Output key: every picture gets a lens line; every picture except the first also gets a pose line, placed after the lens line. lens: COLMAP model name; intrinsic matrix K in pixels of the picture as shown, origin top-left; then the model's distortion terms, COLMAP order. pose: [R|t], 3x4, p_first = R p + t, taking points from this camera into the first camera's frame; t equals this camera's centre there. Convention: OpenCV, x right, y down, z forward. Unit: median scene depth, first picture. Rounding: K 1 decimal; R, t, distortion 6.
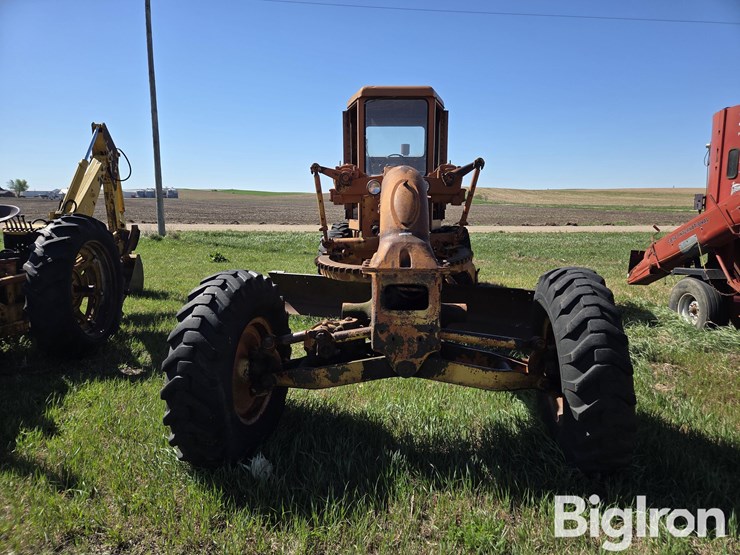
lens RADIAL K [[492.4, 0, 370.0], [0, 492.4, 277.5], [0, 0, 1]] dist [0.076599, -0.067689]
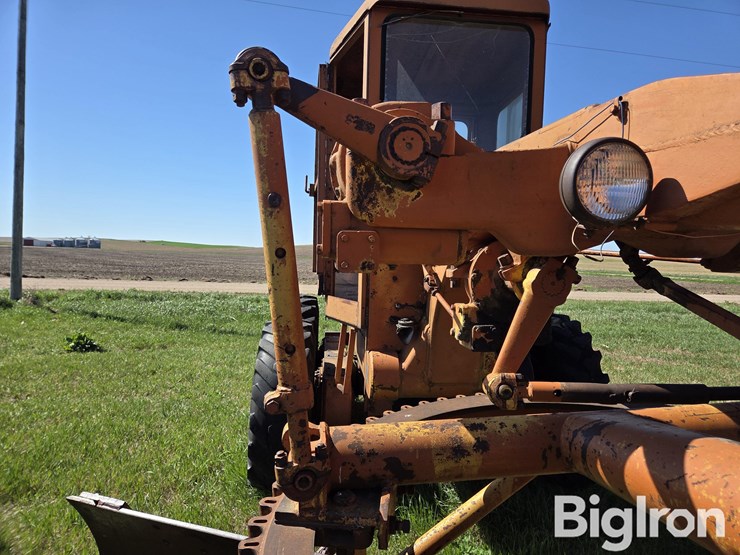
lens RADIAL K [[491.5, 0, 384.6], [0, 491.5, 276.1], [0, 0, 1]] dist [0.073891, -0.064673]
pose [[0.987647, 0.021228, 0.155253, -0.062001], [-0.003121, 0.993250, -0.115955, -0.085375], [-0.156667, 0.114038, 0.981046, 0.556063]]
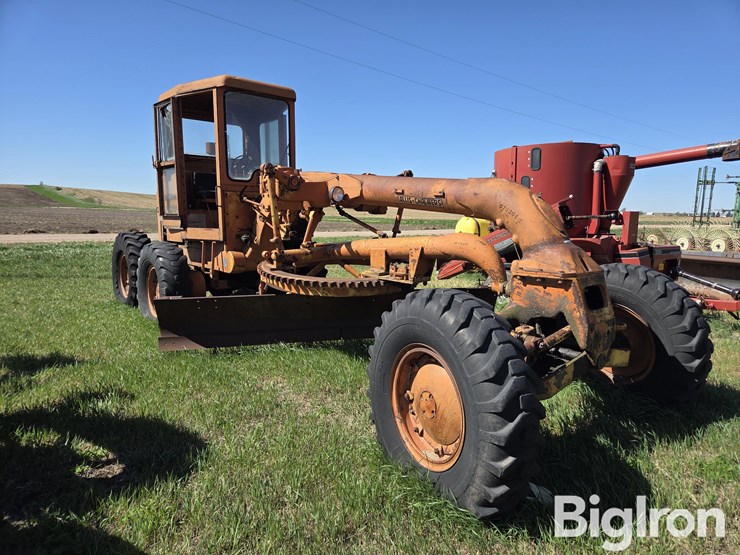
lens RADIAL K [[491.5, 0, 384.6], [0, 491.5, 276.1], [0, 0, 1]] dist [0.073891, -0.064673]
pose [[0.730986, -0.077509, 0.677976, -0.378066], [0.087705, 0.995960, 0.019299, -0.024759], [-0.676732, 0.045355, 0.734831, 0.166912]]
